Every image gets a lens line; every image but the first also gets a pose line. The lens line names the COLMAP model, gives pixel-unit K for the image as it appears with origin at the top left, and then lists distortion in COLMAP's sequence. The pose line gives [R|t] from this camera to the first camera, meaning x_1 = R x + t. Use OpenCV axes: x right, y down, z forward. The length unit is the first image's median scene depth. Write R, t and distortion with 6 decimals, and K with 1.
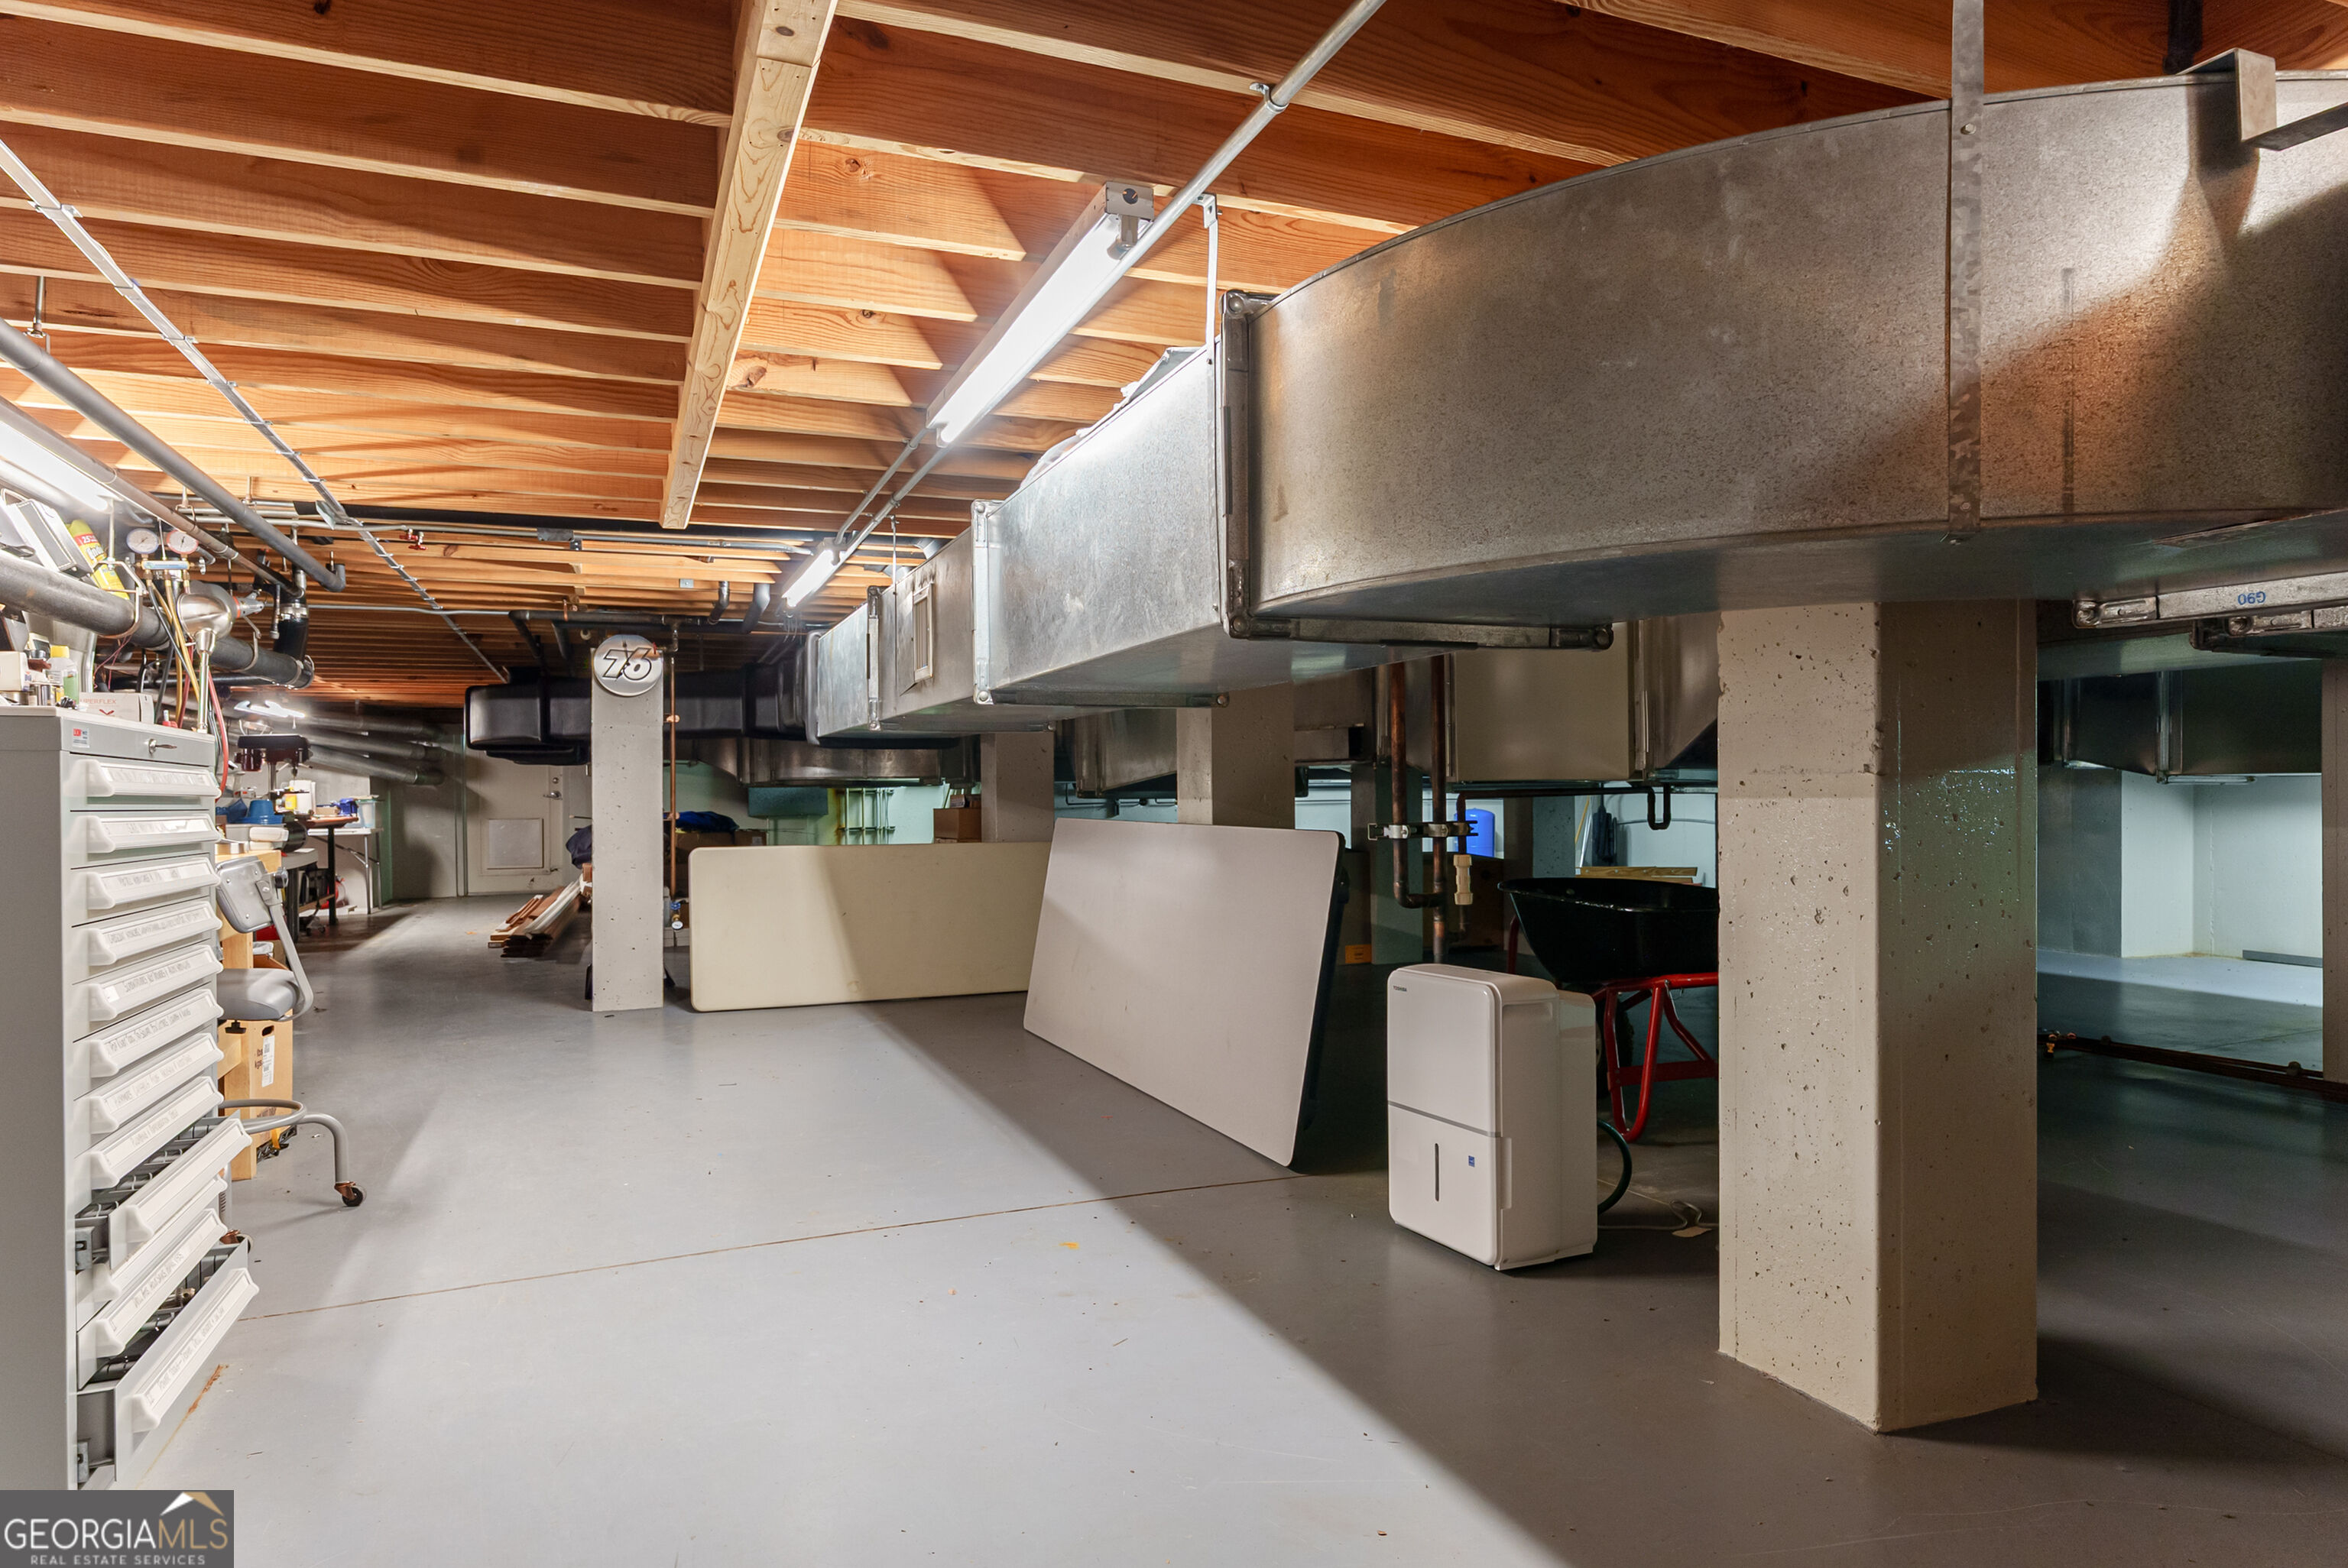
lens RADIAL K [[1380.9, 0, 1172.0], [0, 1380.9, 795.3], [0, 0, 1]] dist [0.000481, 0.000067]
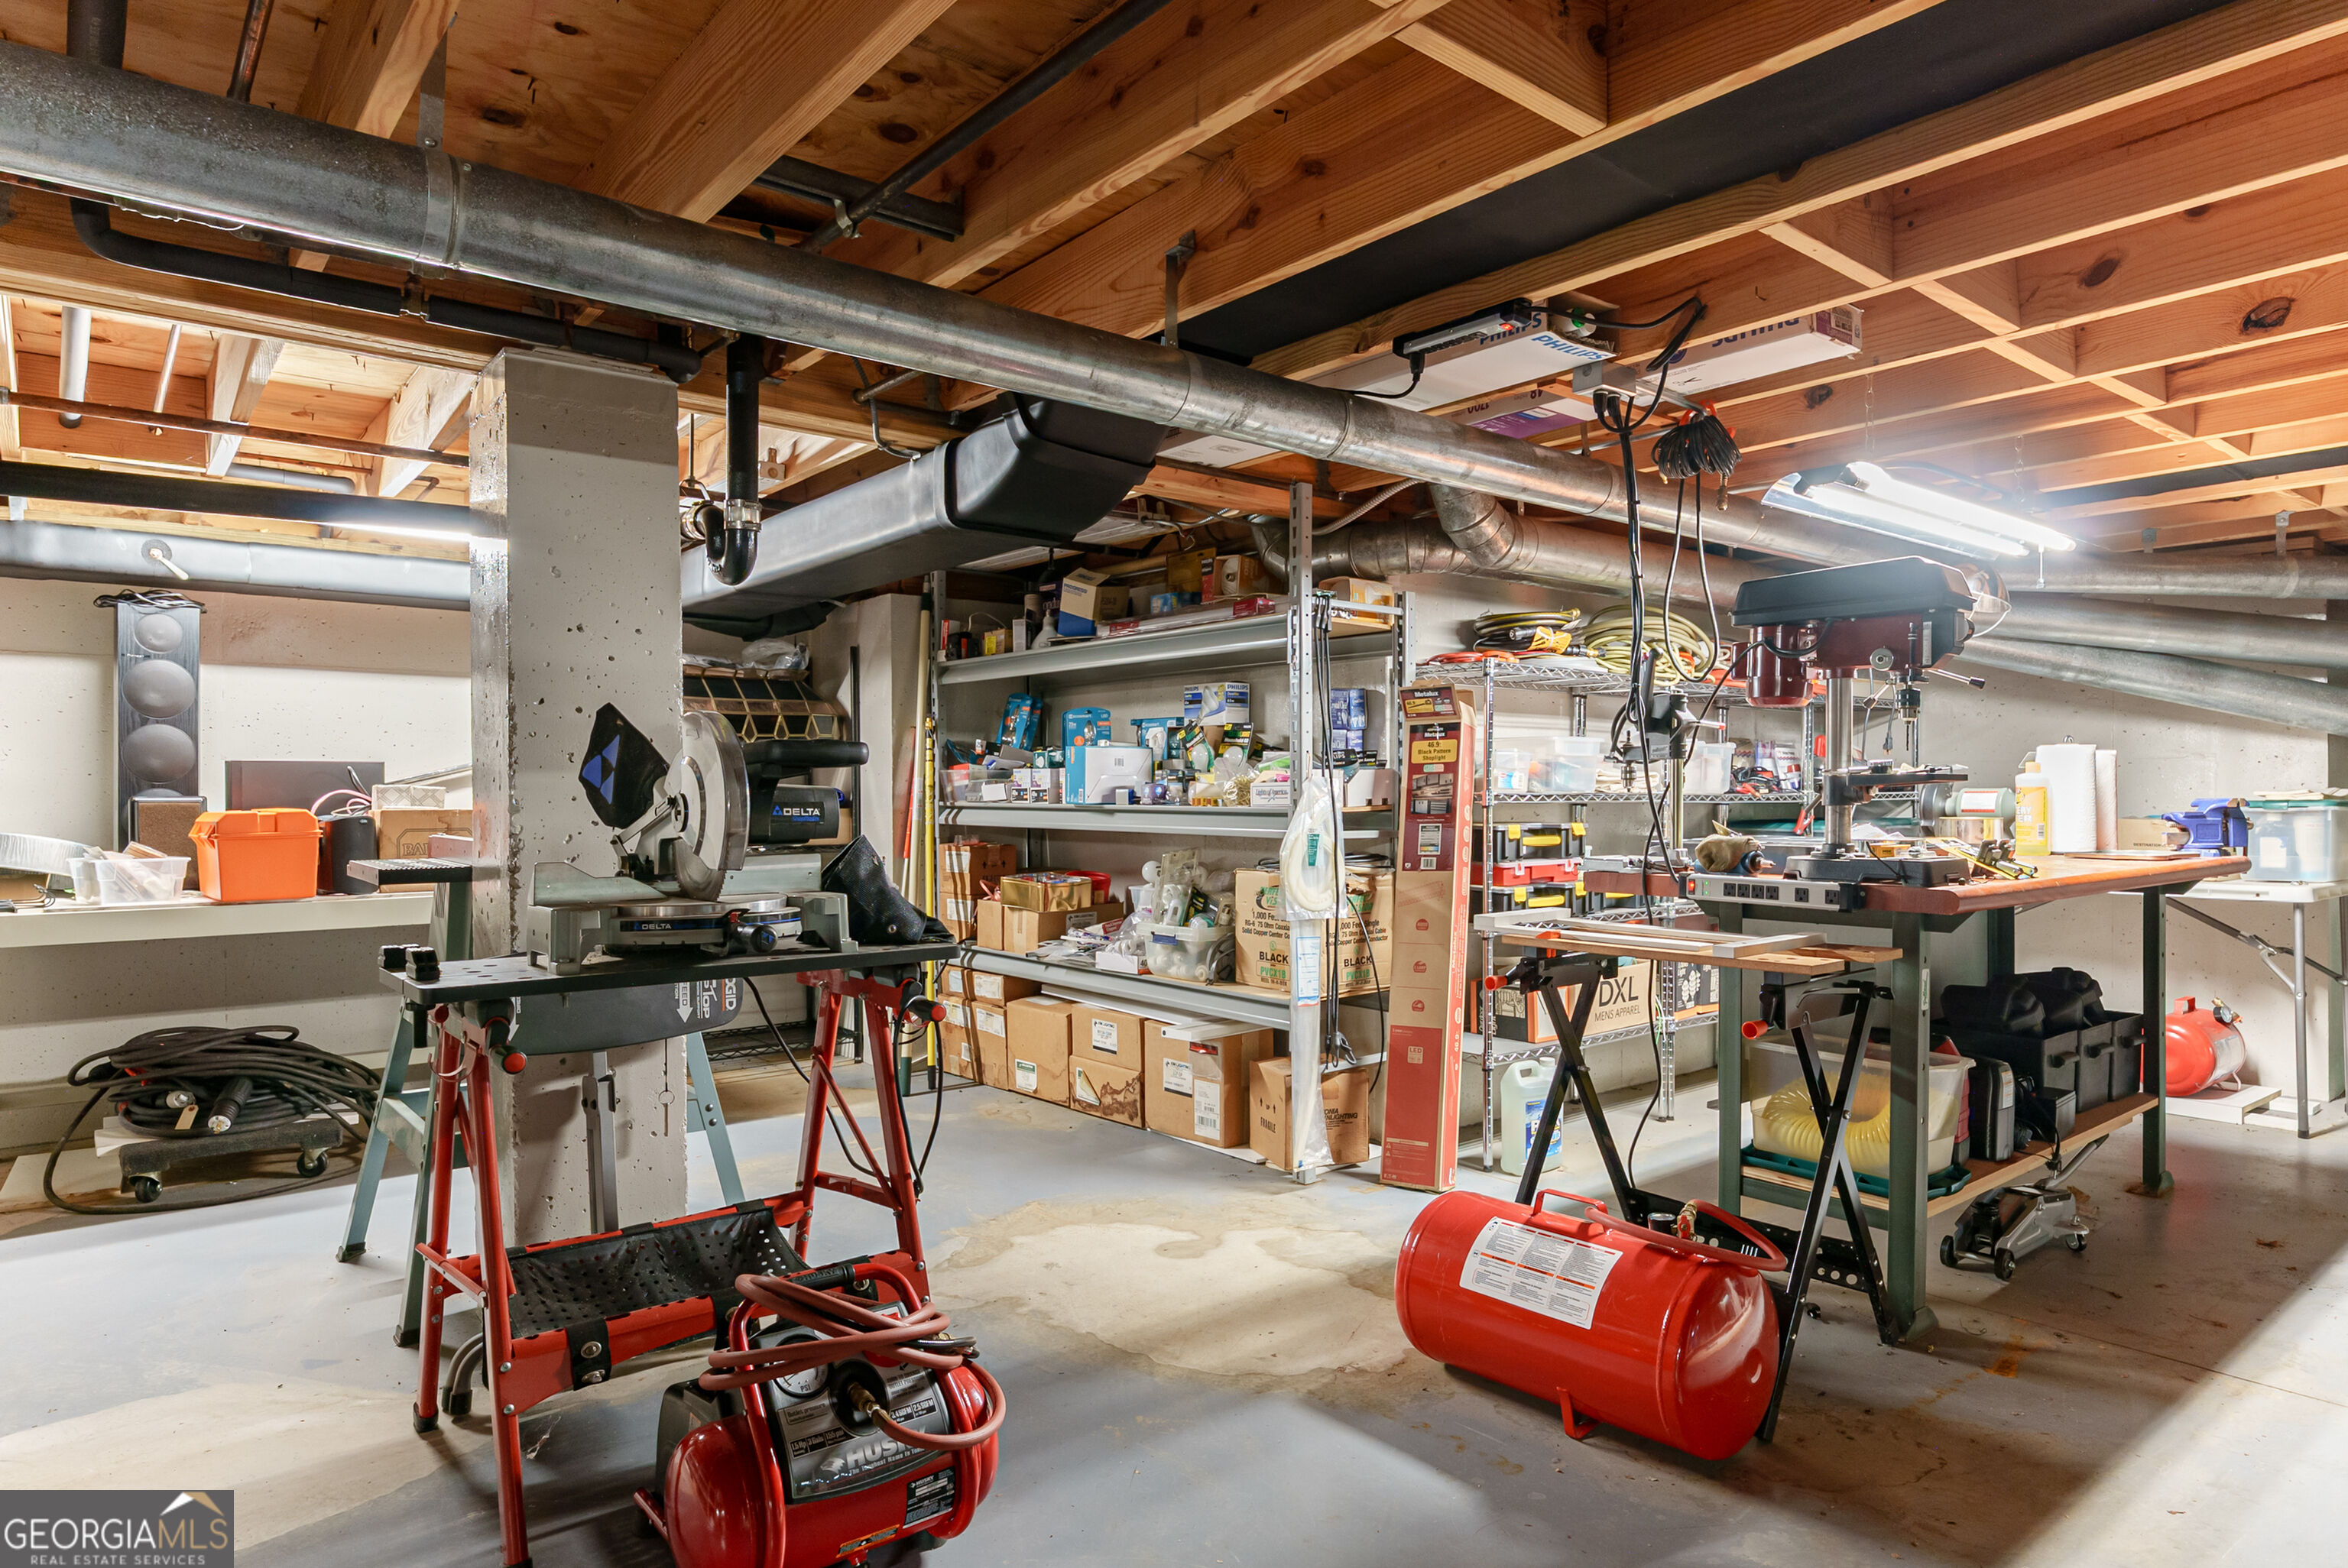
lens RADIAL K [[1380.9, 0, 1173.7], [0, 1380.9, 786.5], [0, 0, 1]] dist [0.000481, 0.000067]
pose [[0.296295, 0.007350, -0.955068, -0.363263], [-0.002607, 0.999973, 0.006887, -0.002108], [0.955093, 0.000449, 0.296306, 0.676181]]
